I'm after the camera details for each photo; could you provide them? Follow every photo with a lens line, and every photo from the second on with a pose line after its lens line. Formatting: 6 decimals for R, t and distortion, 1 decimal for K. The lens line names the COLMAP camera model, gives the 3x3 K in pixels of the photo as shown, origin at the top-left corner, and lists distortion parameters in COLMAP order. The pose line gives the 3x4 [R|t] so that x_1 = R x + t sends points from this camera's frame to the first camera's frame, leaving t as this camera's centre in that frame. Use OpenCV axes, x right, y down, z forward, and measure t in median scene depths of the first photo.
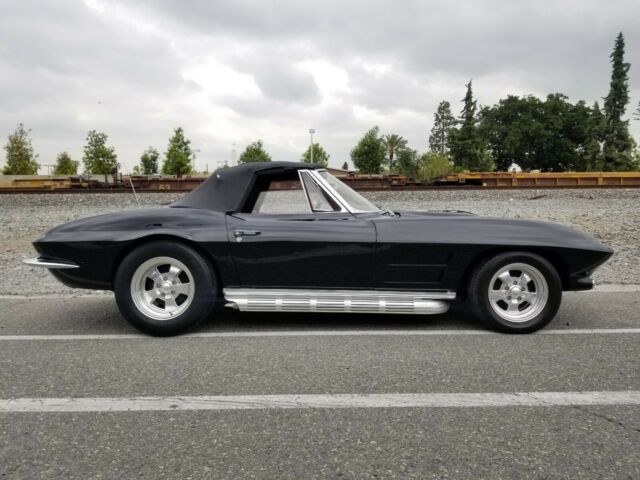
lens RADIAL K [[526.2, 0, 320.0], [0, 526.2, 240.0], [0, 0, 1]] dist [-0.003140, -0.001258]
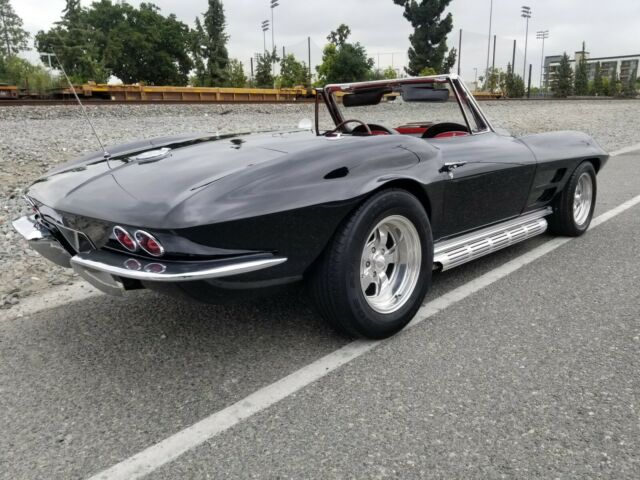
lens RADIAL K [[526.2, 0, 320.0], [0, 526.2, 240.0], [0, 0, 1]] dist [-0.003140, -0.001258]
pose [[0.708354, -0.168939, 0.685342, -0.084047], [0.059436, 0.981764, 0.180576, -0.005722], [-0.703350, -0.087178, 0.705478, 0.064537]]
